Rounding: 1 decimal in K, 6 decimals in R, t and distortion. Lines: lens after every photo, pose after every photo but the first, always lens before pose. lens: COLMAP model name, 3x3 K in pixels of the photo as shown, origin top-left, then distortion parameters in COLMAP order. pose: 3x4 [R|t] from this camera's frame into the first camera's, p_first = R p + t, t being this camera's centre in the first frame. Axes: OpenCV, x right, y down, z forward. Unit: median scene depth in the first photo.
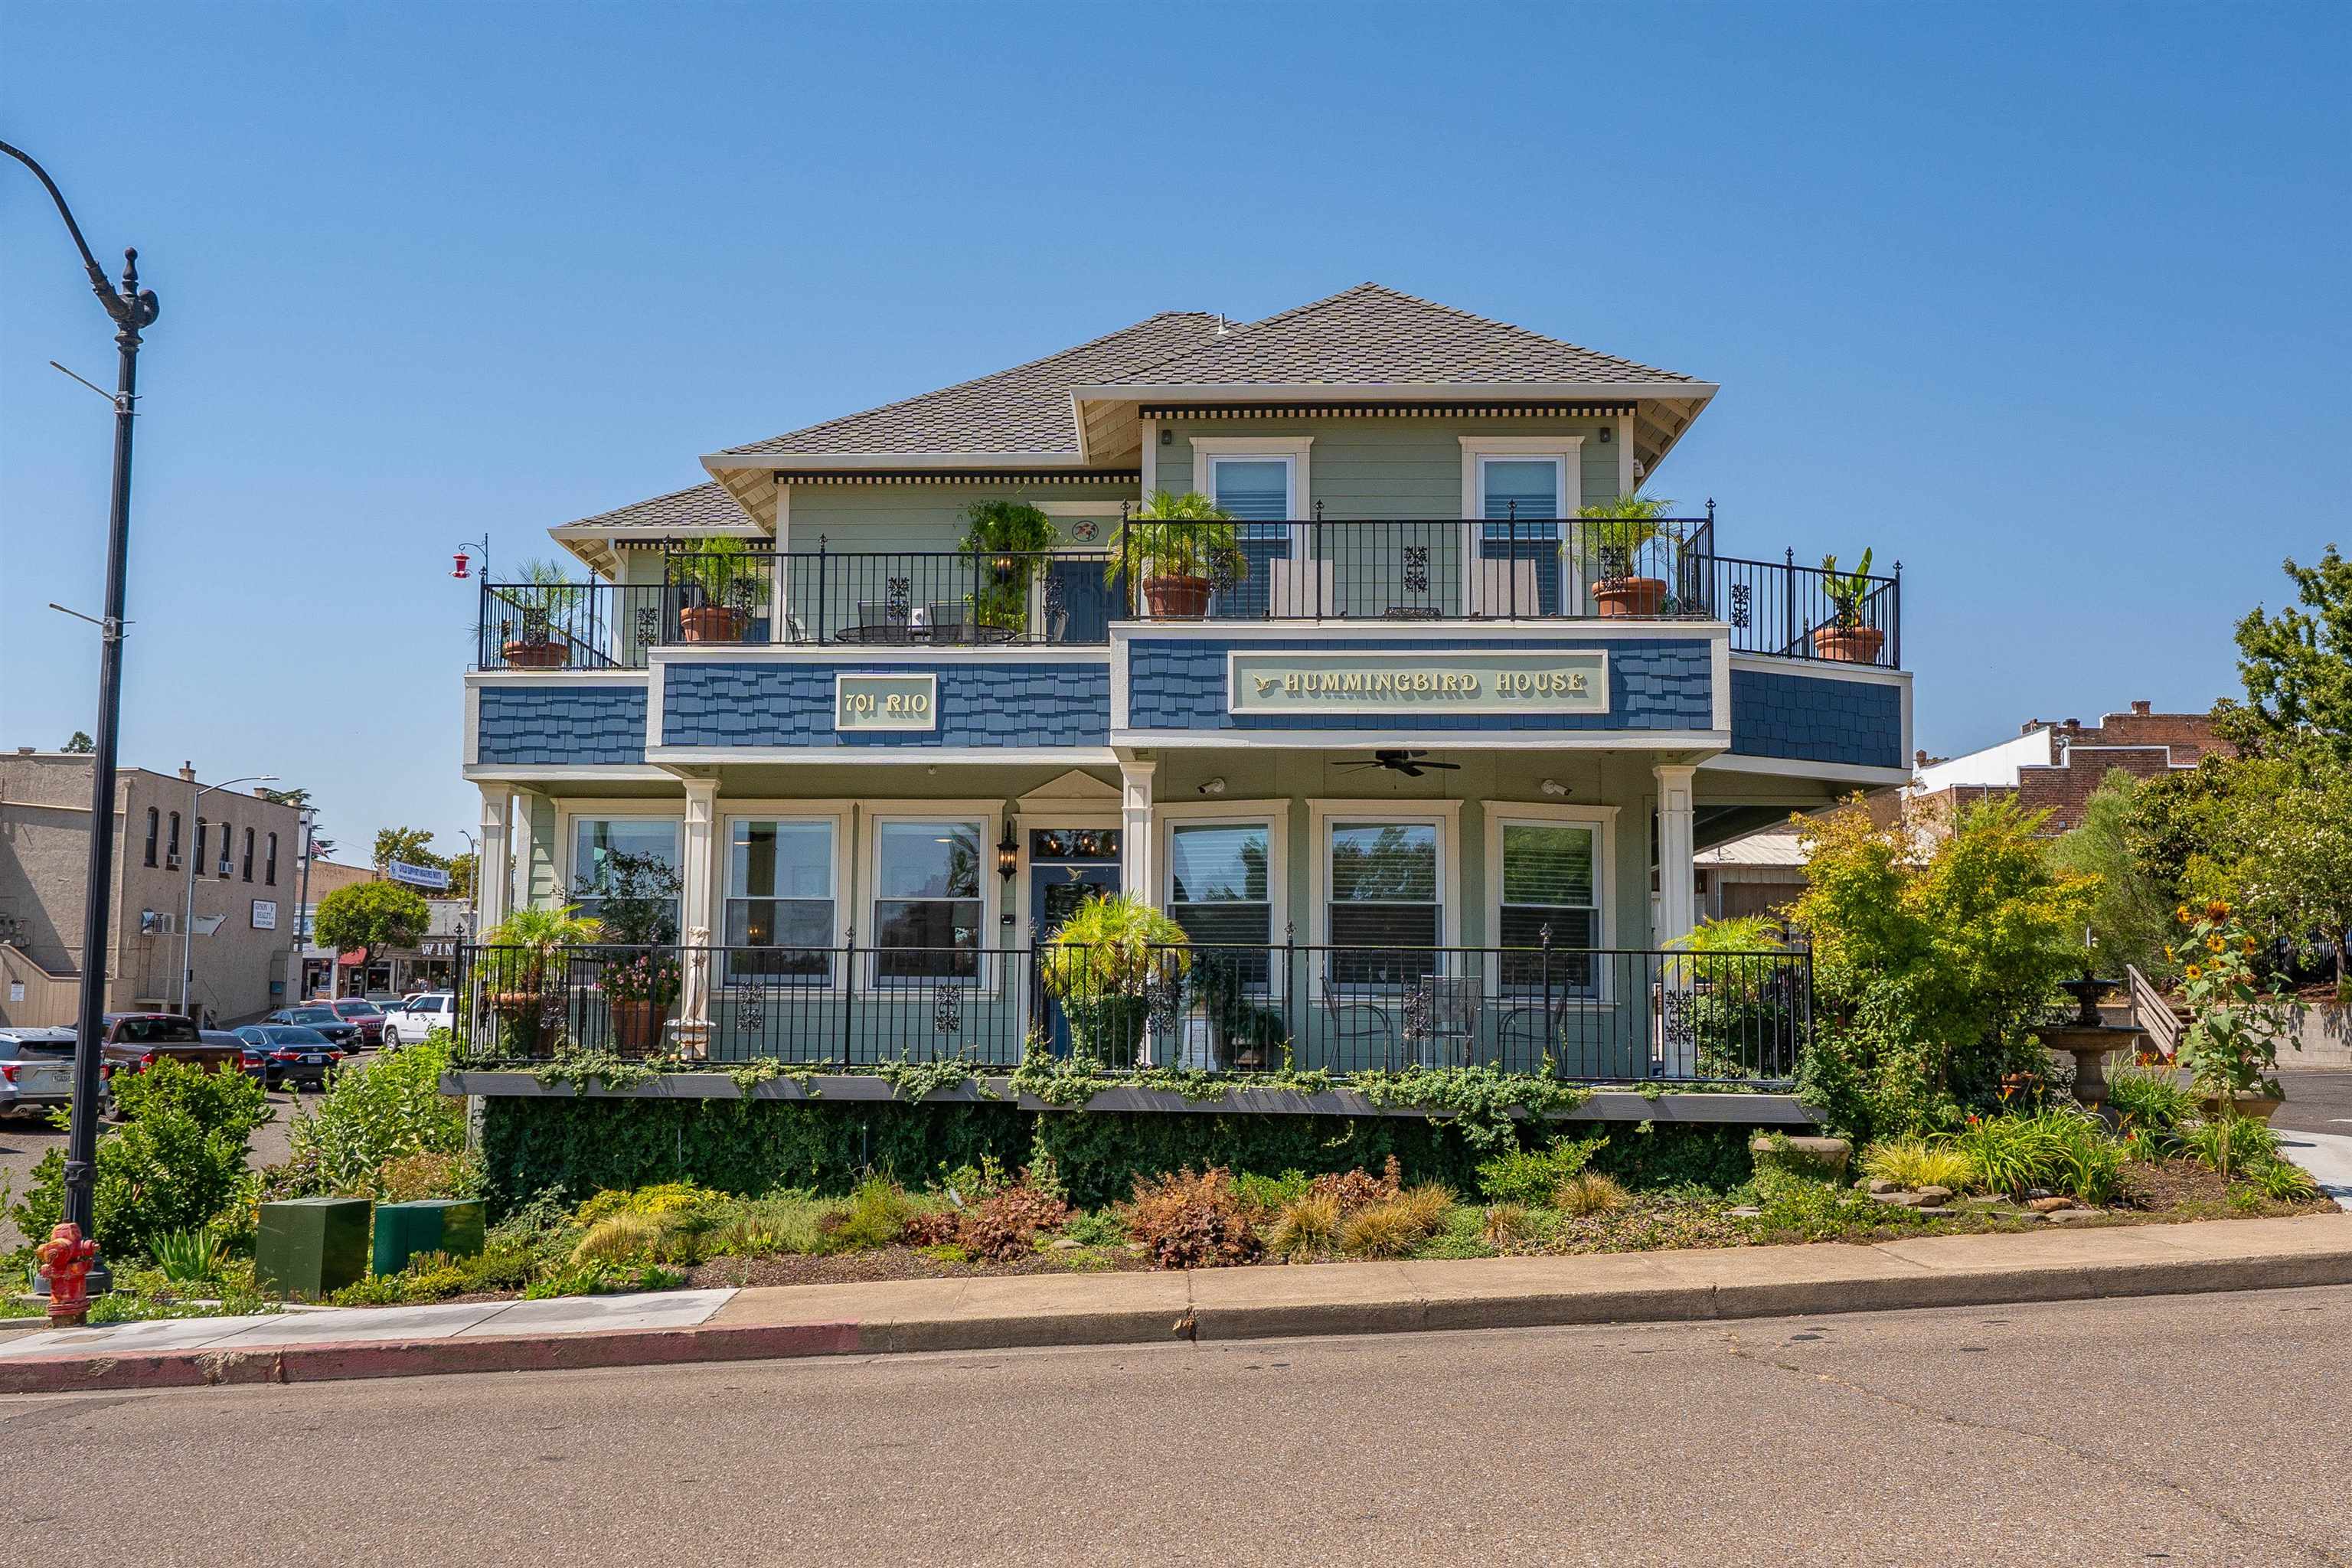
lens RADIAL K [[2169.1, 0, 1177.5], [0, 2169.1, 744.4], [0, 0, 1]] dist [0.054004, -0.000191]
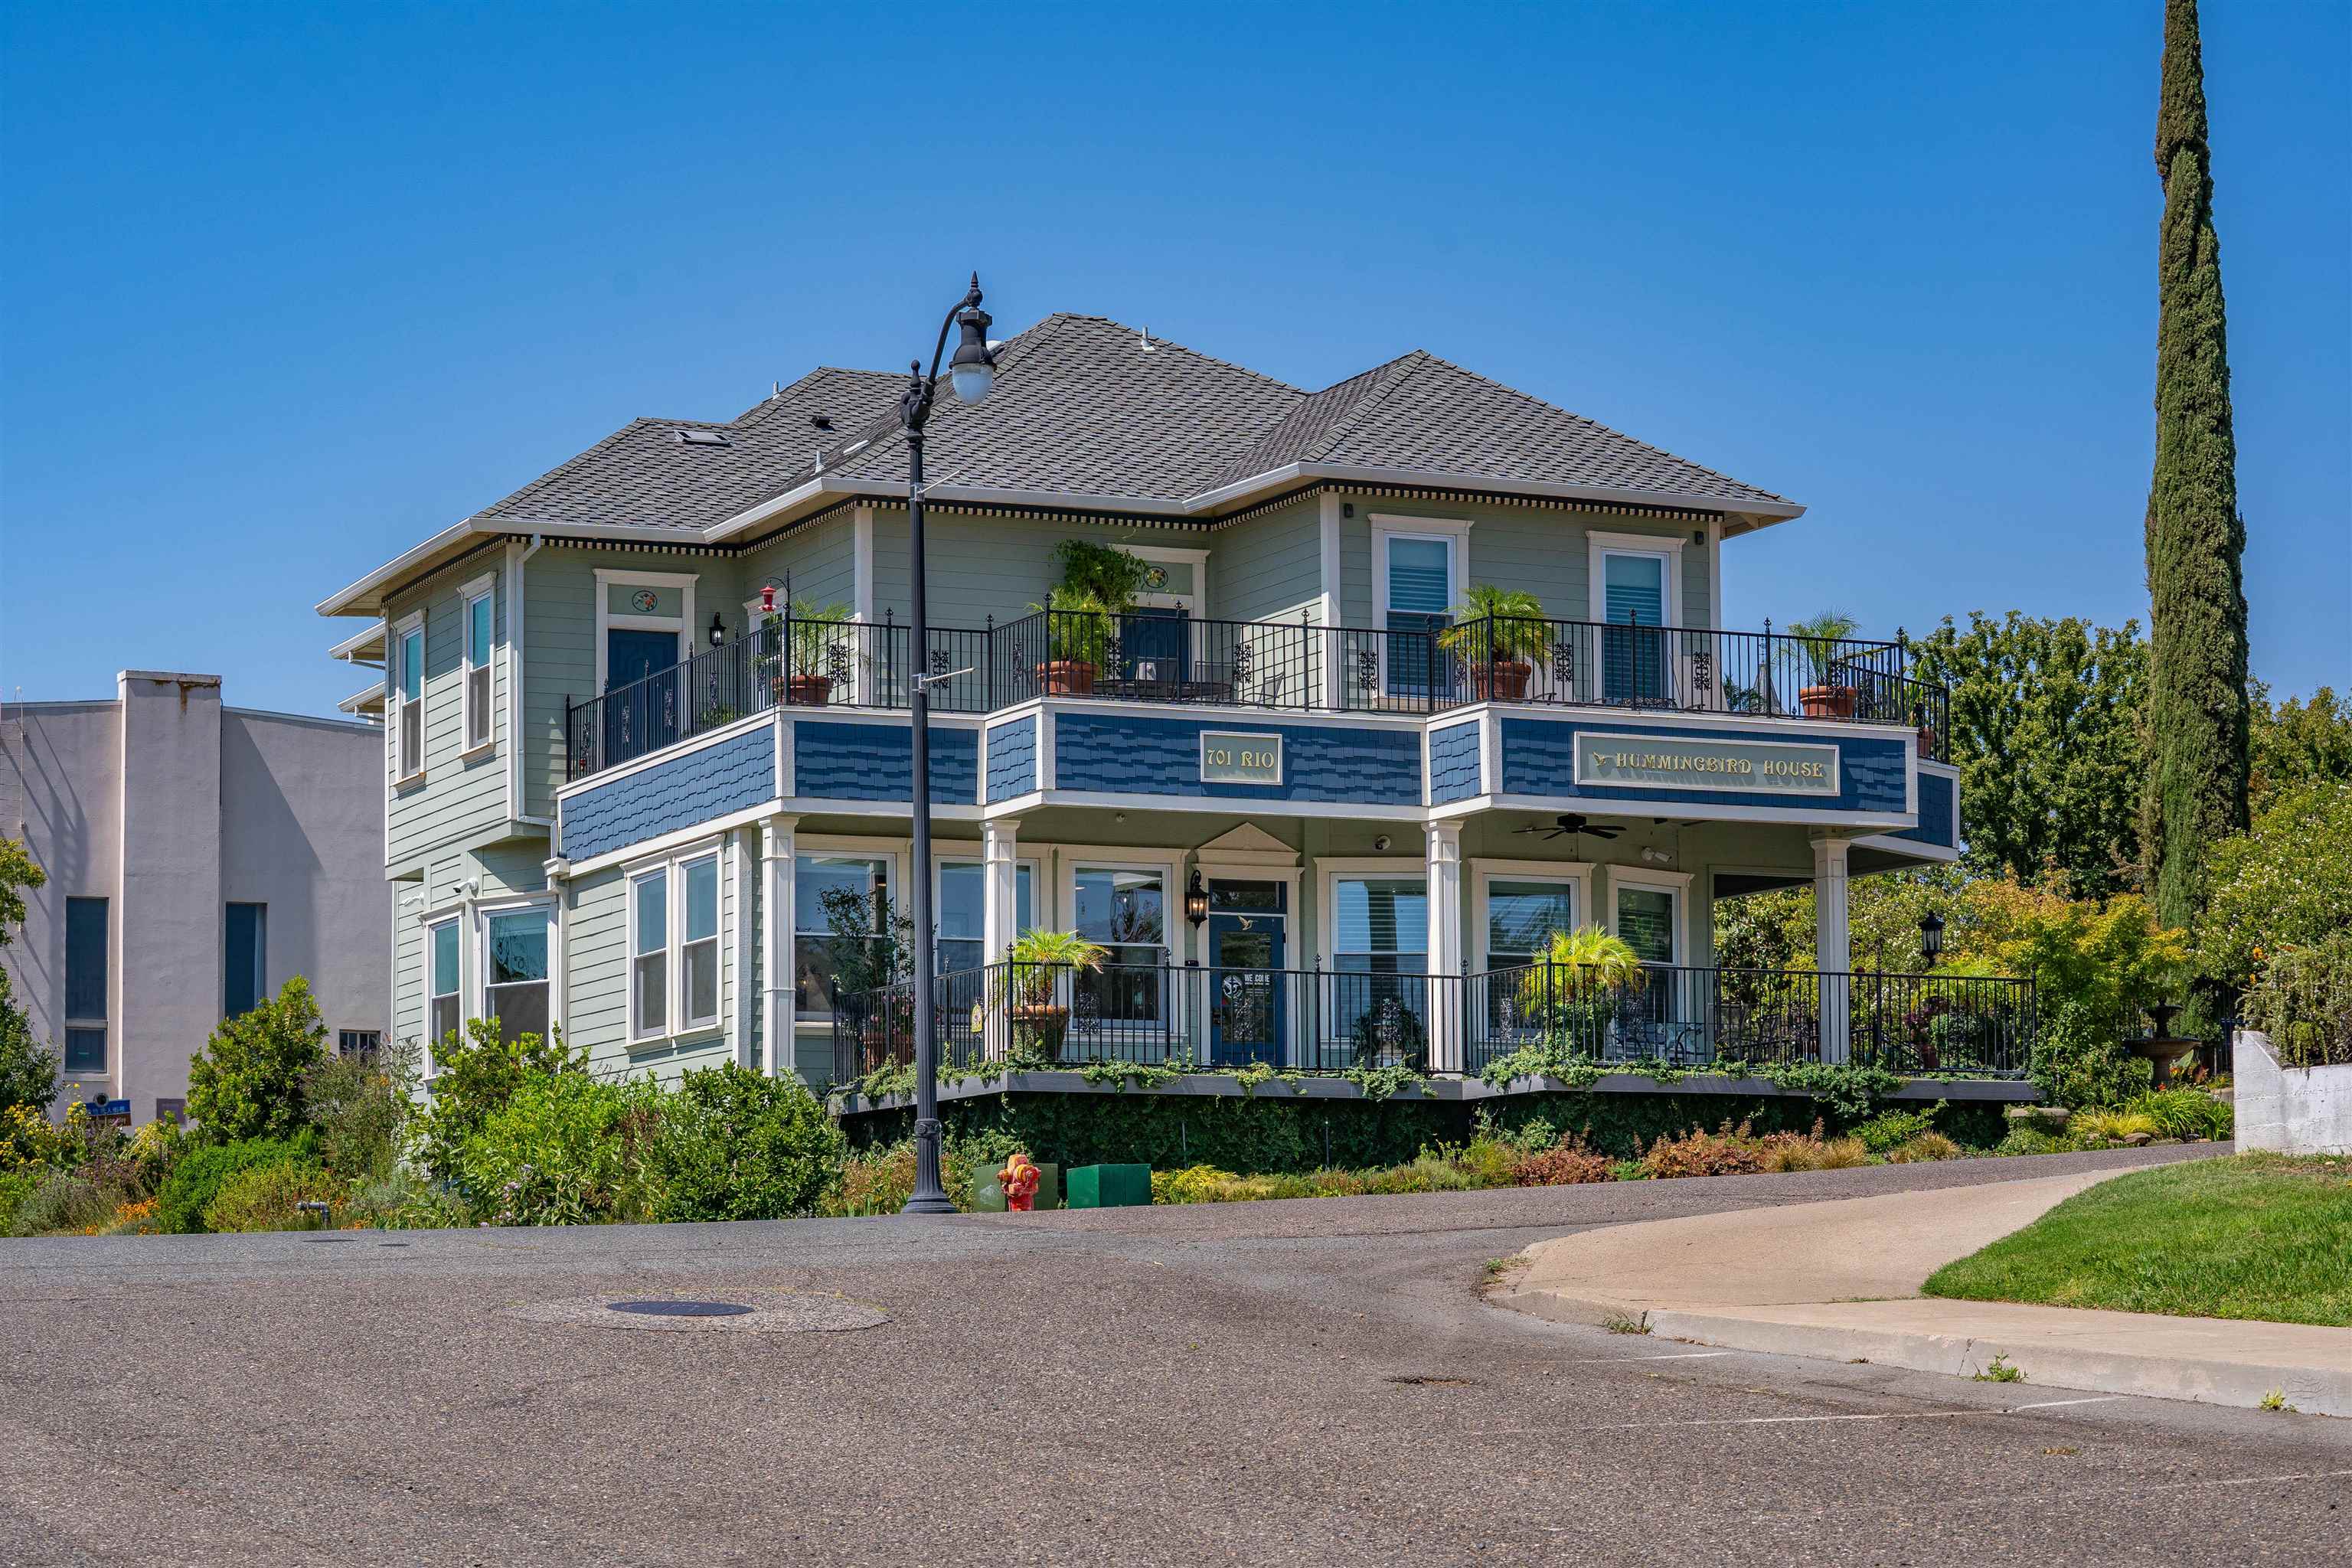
lens RADIAL K [[4749.9, 0, 1176.0], [0, 4749.9, 784.0], [0, 0, 1]] dist [-0.238354, -0.066924]
pose [[0.884041, 0.039195, 0.465763, -1.300814], [-0.040901, 0.999142, -0.006449, 0.010555], [-0.465617, -0.013349, 0.884886, -1.139019]]
